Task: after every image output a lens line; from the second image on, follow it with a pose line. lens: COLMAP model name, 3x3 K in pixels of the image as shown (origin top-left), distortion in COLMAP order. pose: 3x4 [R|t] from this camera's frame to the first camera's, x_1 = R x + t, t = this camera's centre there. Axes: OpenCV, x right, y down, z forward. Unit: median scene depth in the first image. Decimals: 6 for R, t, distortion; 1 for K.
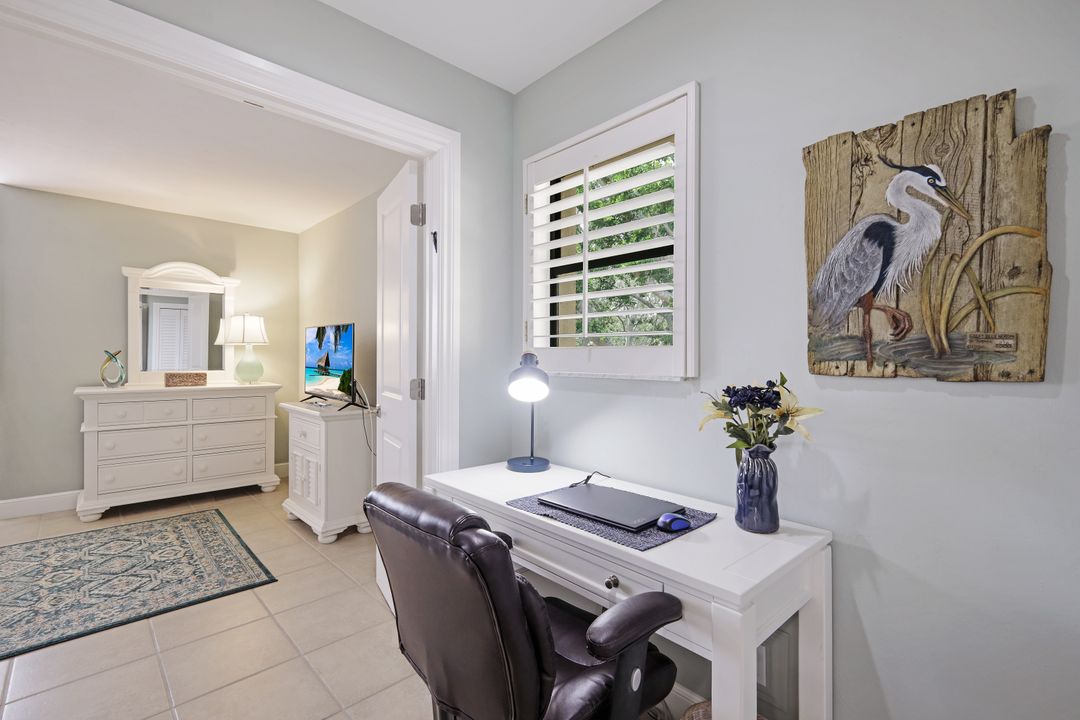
lens RADIAL K [[480.0, 0, 546.8], [0, 480.0, 349.6], [0, 0, 1]] dist [0.000402, -0.000008]
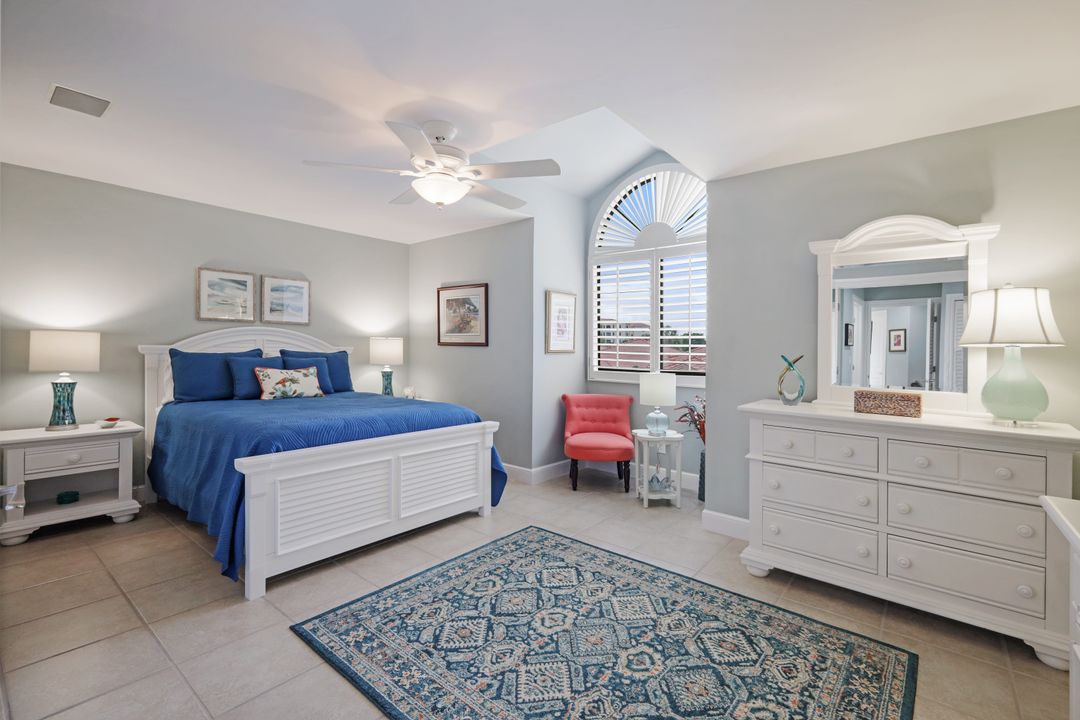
lens RADIAL K [[479.0, 0, 539.9], [0, 479.0, 349.1], [0, 0, 1]] dist [0.002454, 0.000317]
pose [[0.110239, -0.001073, -0.993905, -0.217640], [-0.006245, 0.999979, -0.001772, -0.004443], [0.993886, 0.006402, 0.110230, 0.565297]]
